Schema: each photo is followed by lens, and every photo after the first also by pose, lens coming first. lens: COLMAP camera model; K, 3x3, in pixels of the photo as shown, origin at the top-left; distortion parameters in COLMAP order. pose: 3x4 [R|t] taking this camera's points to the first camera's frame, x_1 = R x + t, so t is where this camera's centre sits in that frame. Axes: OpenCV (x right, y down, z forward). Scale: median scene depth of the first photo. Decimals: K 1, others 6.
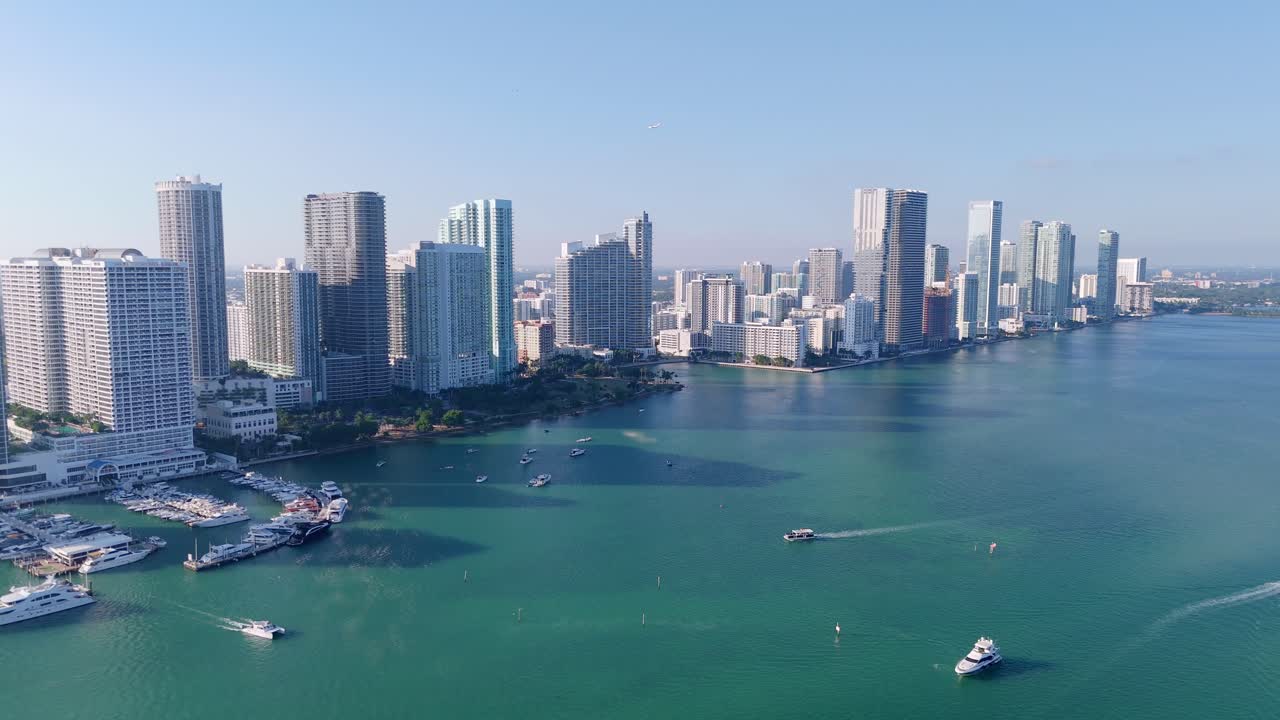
lens RADIAL K [[906.5, 0, 641.8], [0, 906.5, 389.3], [0, 0, 1]] dist [0.005050, -0.005958]
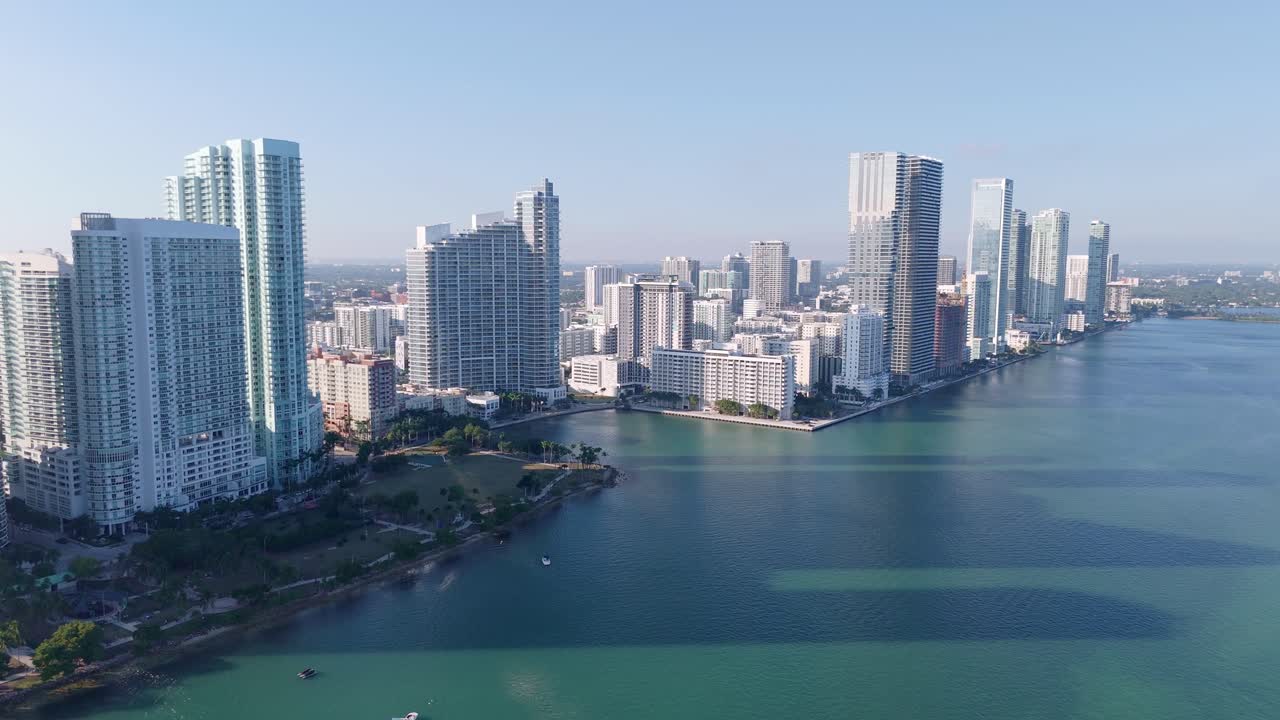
lens RADIAL K [[906.5, 0, 641.8], [0, 906.5, 389.3], [0, 0, 1]] dist [0.005050, -0.005958]
pose [[0.994679, -0.009922, 0.102546, 0.002502], [0.009217, 0.999931, 0.007341, -0.049146], [-0.102612, -0.006357, 0.994701, 0.342086]]
